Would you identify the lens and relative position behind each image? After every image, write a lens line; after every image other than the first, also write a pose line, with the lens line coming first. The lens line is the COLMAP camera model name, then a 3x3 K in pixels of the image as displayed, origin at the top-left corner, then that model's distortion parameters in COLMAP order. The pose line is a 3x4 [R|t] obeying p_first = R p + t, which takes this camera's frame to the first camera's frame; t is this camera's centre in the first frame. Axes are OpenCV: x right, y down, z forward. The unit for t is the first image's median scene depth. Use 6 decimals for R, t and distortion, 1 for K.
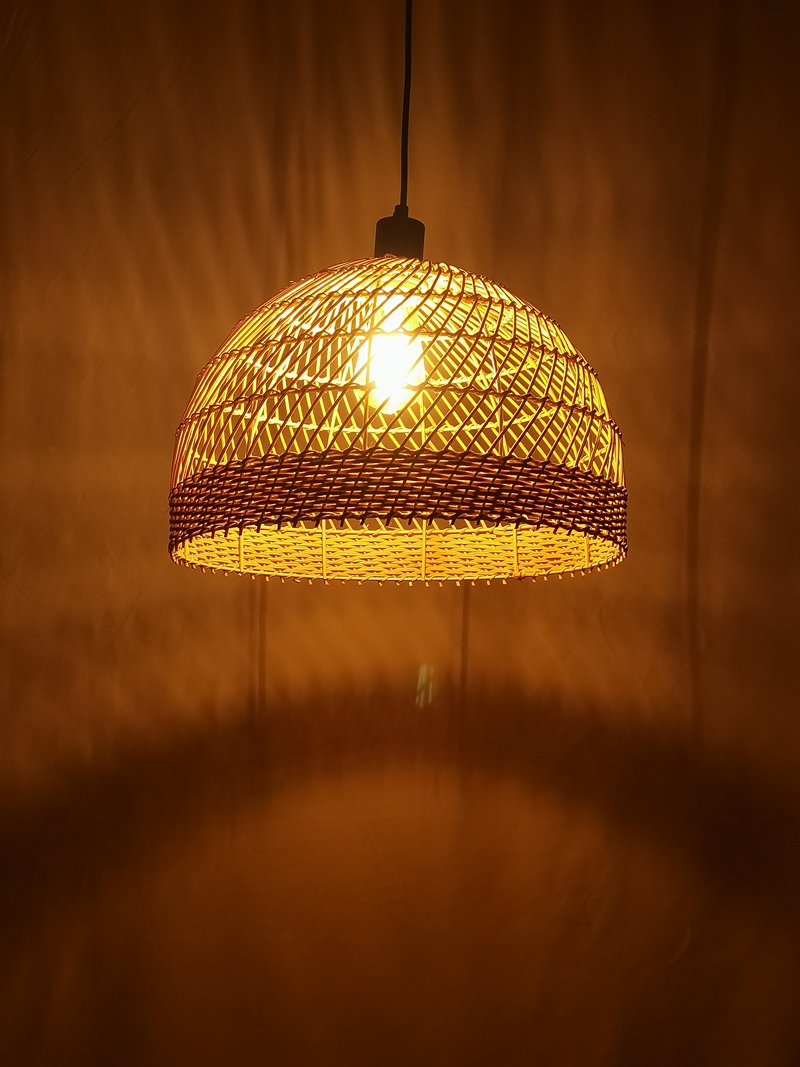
lens RADIAL K [[1468.1, 0, 404.1], [0, 1468.1, 534.6], [0, 0, 1]] dist [0.008248, 0.000000]
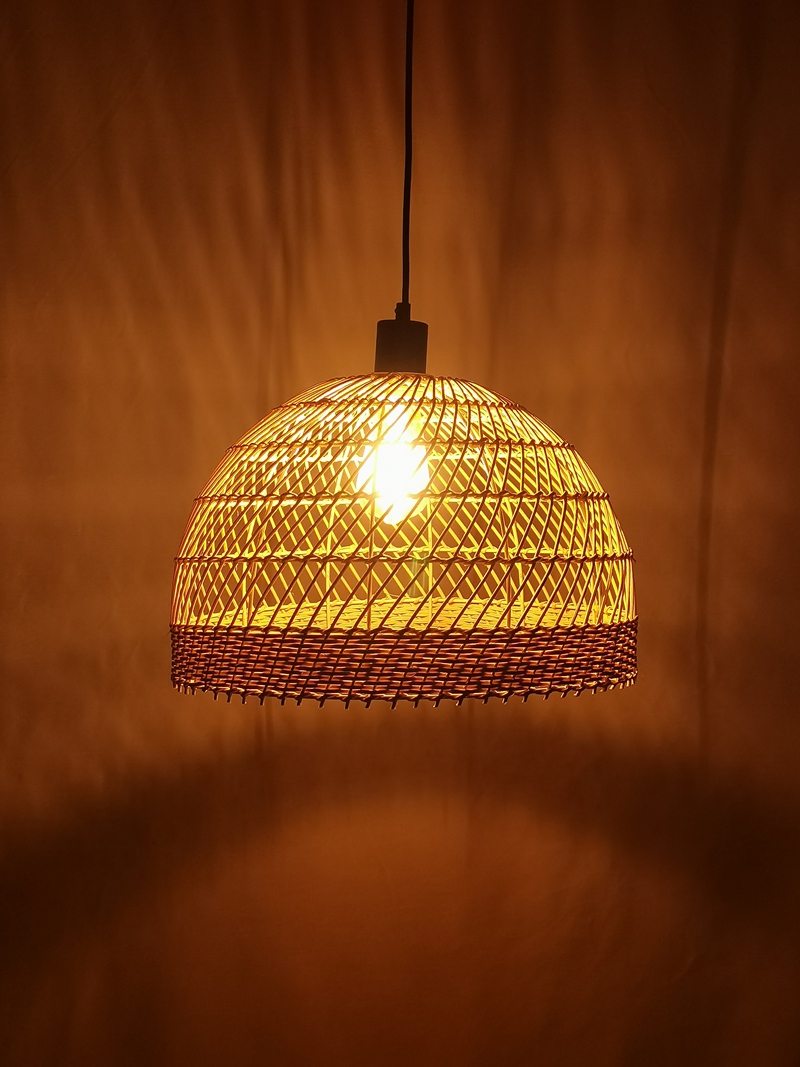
lens RADIAL K [[1468.1, 0, 393.4], [0, 1468.1, 522.3], [0, 0, 1]] dist [0.008248, 0.000000]
pose [[0.999865, -0.011120, -0.012119, 0.001338], [0.012916, 0.987052, 0.159883, -0.186014], [0.010184, -0.160018, 0.987062, 0.032383]]
